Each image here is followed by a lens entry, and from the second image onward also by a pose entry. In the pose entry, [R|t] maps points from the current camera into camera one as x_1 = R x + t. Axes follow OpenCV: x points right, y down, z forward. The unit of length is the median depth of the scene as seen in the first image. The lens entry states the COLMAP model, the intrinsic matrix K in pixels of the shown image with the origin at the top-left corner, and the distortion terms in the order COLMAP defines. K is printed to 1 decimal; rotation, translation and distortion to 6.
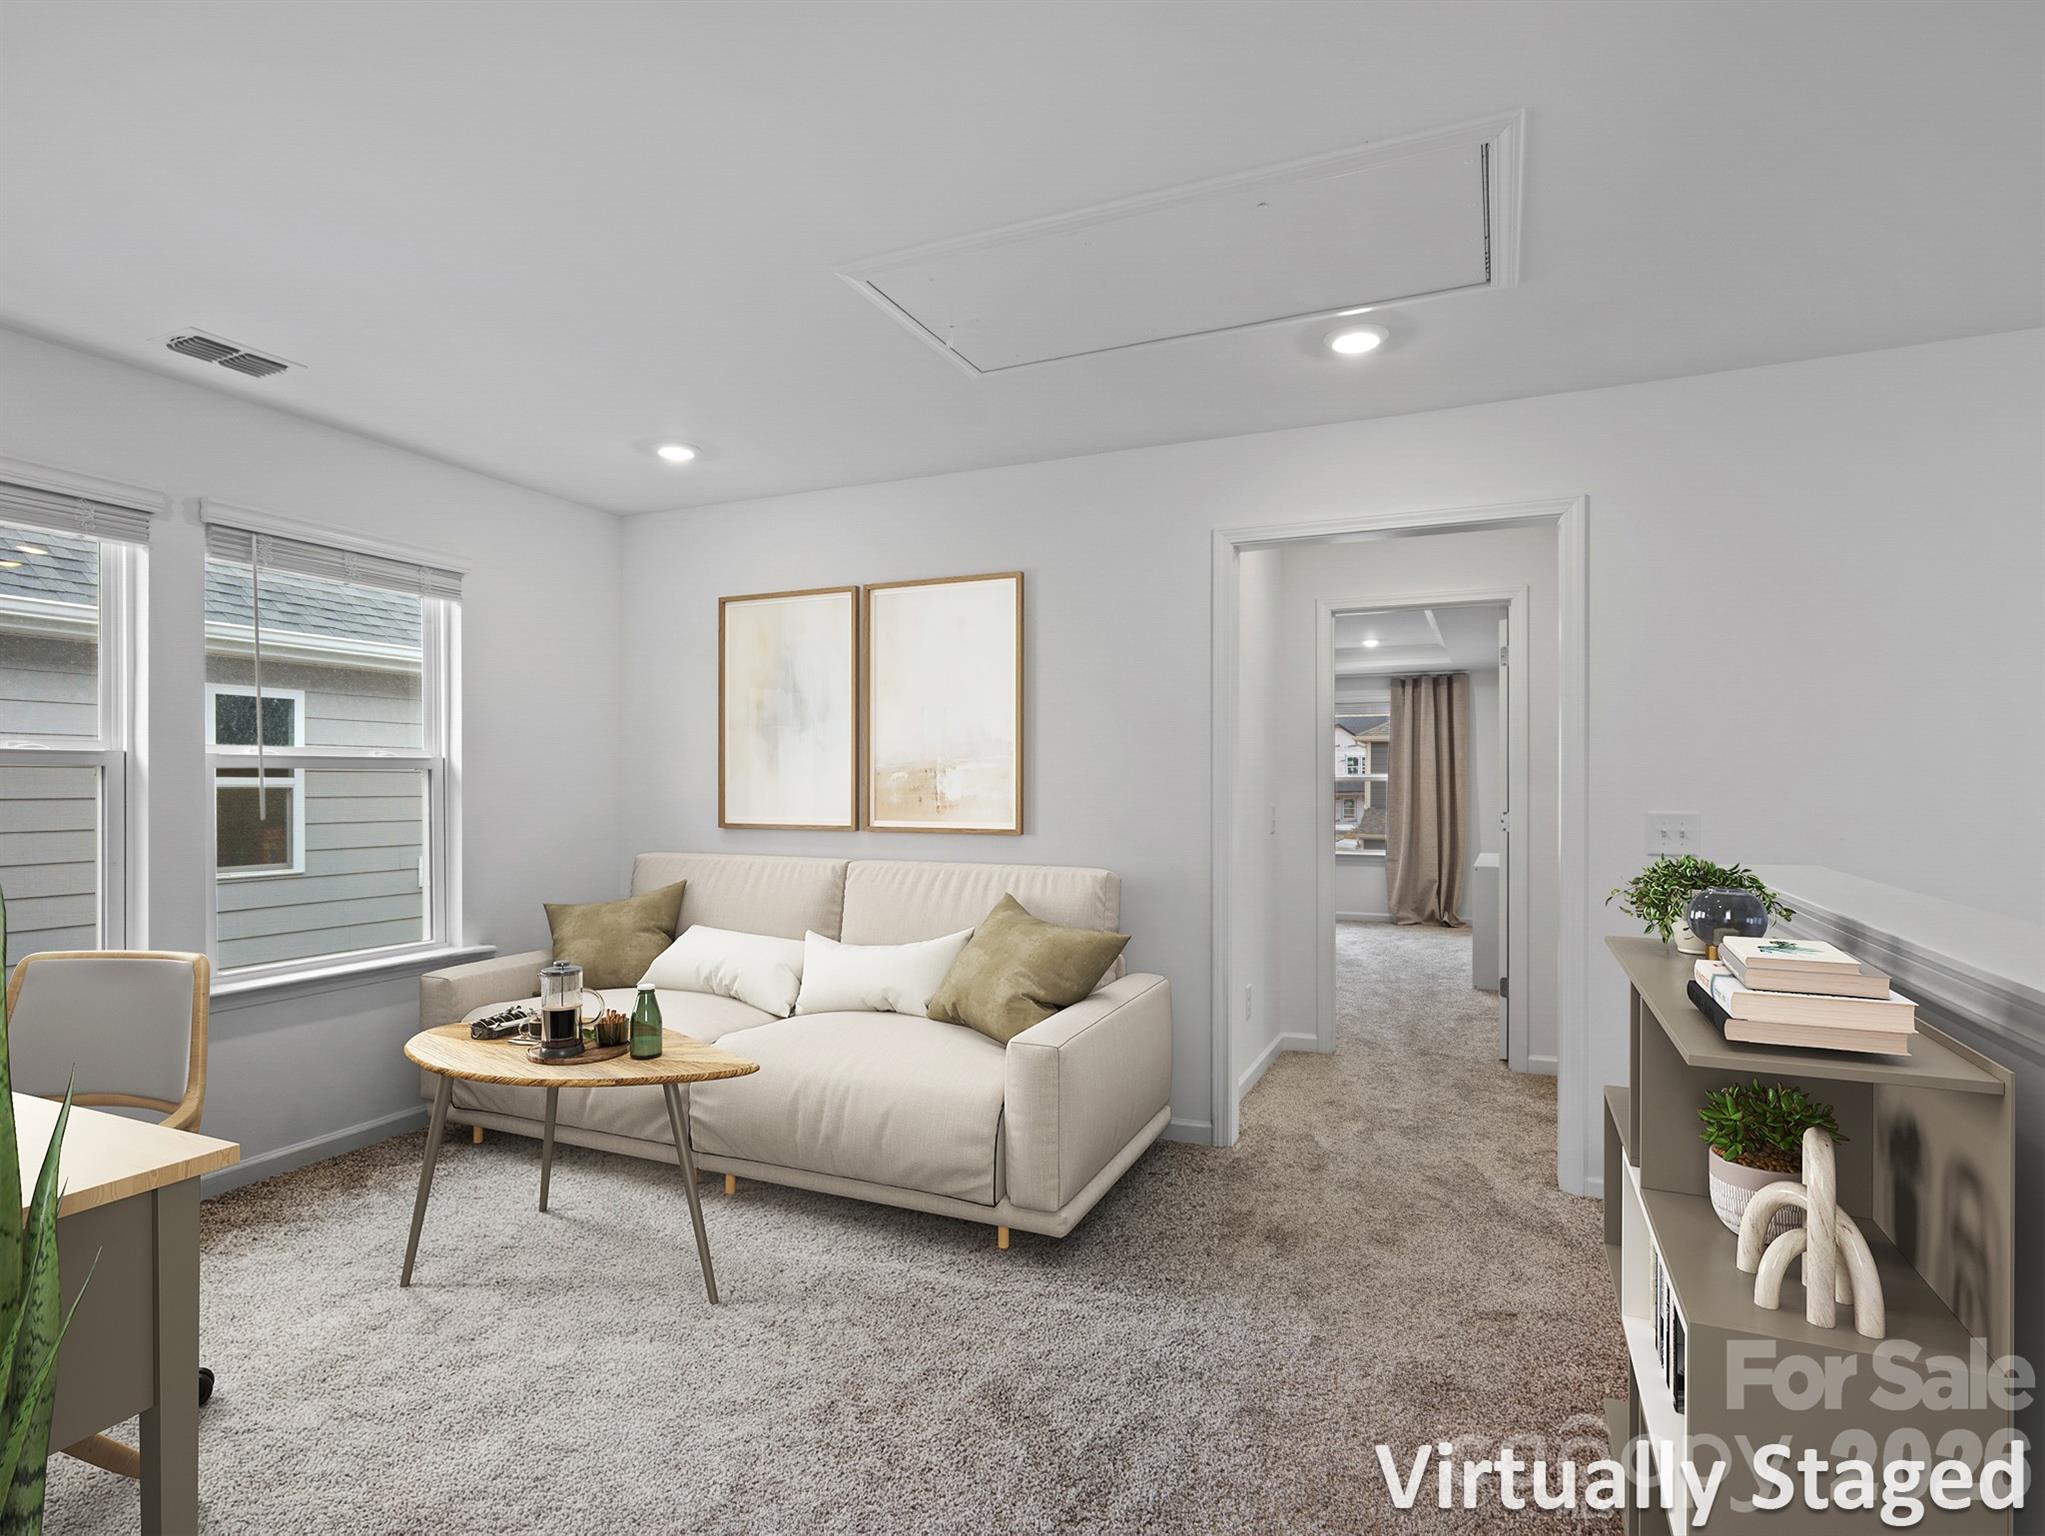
lens RADIAL K [[1048.1, 0, 1033.6], [0, 1048.1, 775.0], [0, 0, 1]] dist [-0.025082, -0.002379]
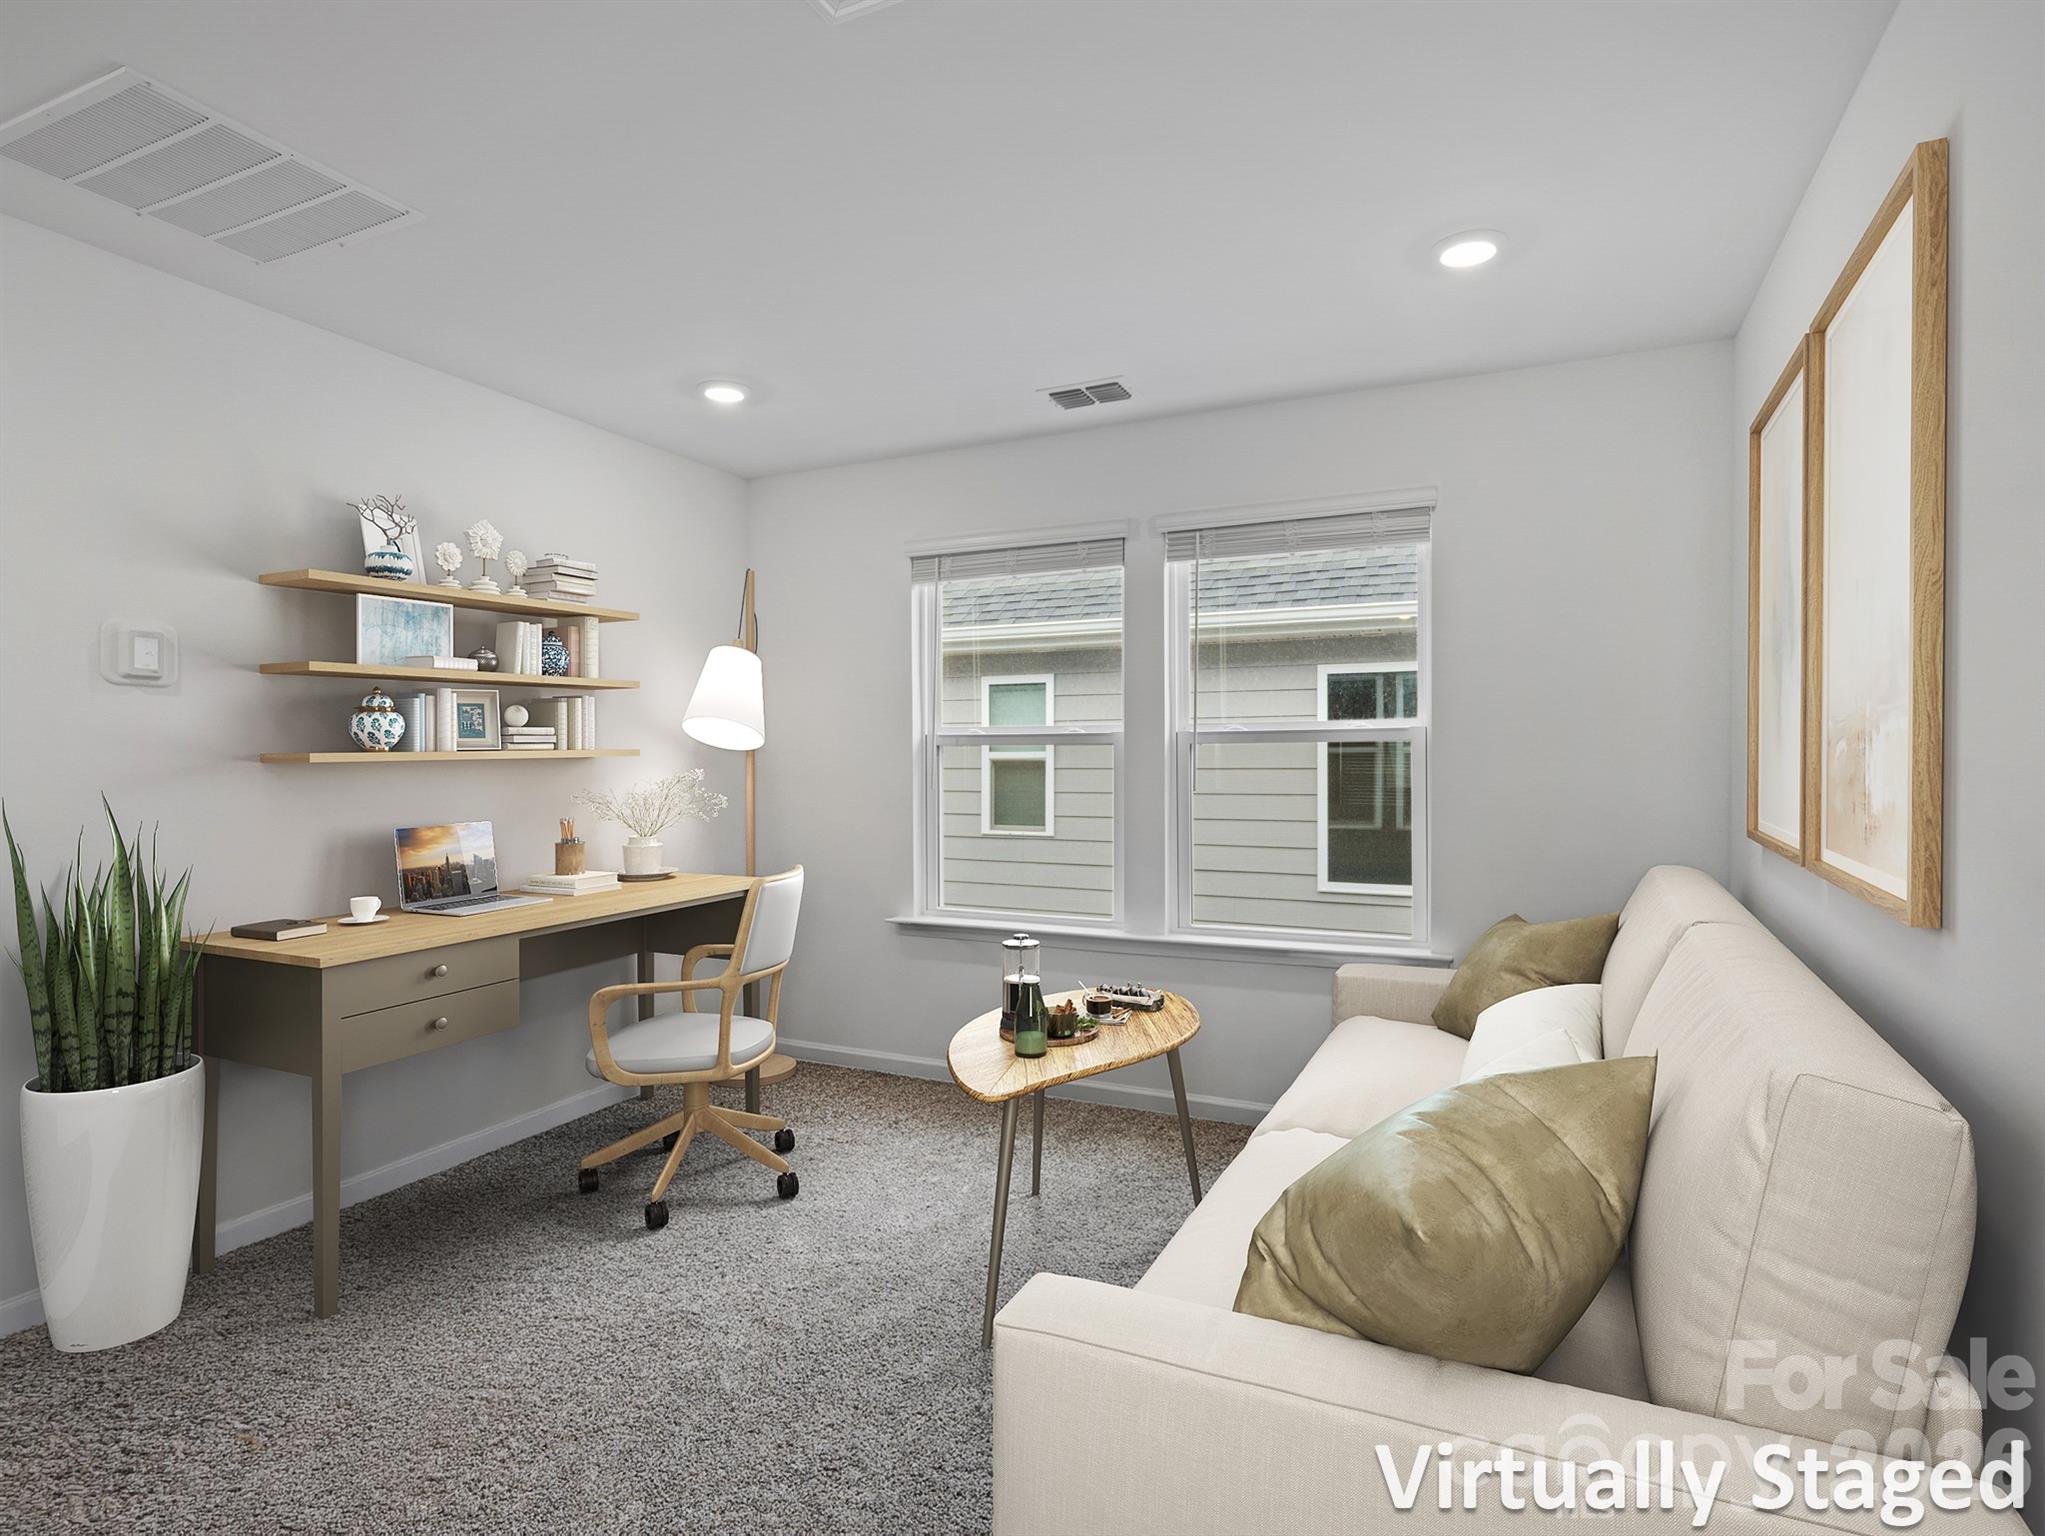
lens RADIAL K [[1048.1, 0, 1026.8], [0, 1048.1, 746.8], [0, 0, 1]] dist [-0.025082, -0.002379]
pose [[-0.009717, -0.014671, -0.999845, 0.397451], [0.014981, 0.999778, -0.014816, 0.012986], [0.999841, -0.015122, -0.009495, 0.898404]]
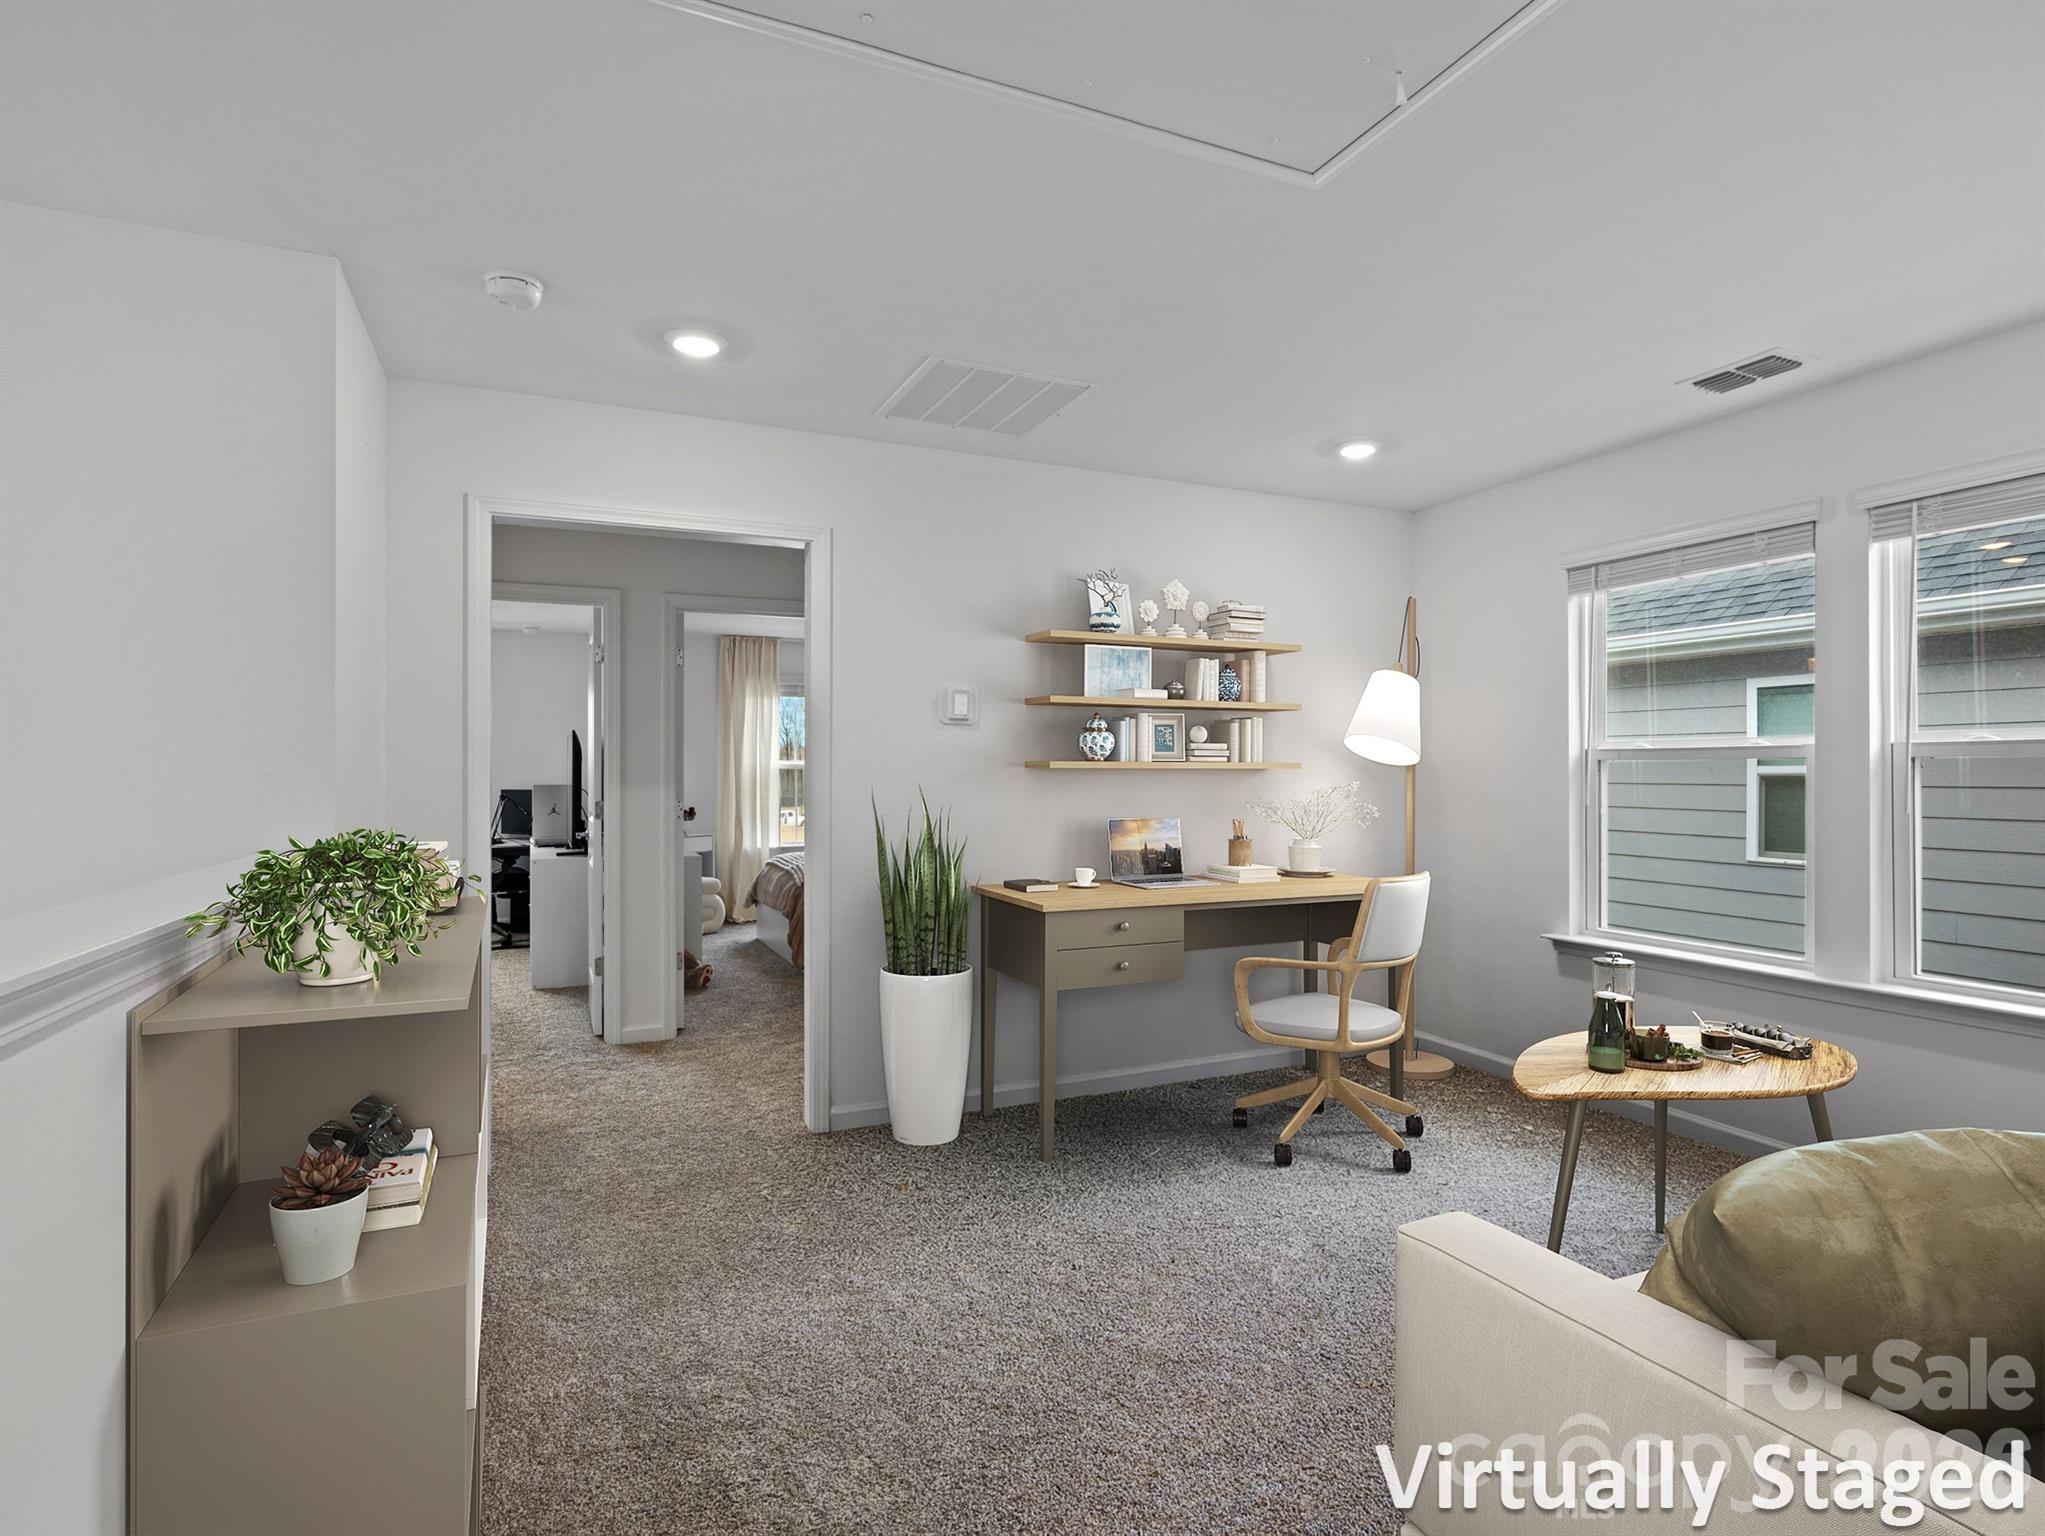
lens RADIAL K [[1048.1, 0, 1020.5], [0, 1048.1, 764.4], [0, 0, 1]] dist [-0.025082, -0.002379]
pose [[-0.657499, -0.014314, -0.753320, 0.496641], [-0.004543, 0.999877, -0.015034, 0.017624], [0.753442, -0.006462, -0.657483, 1.091904]]
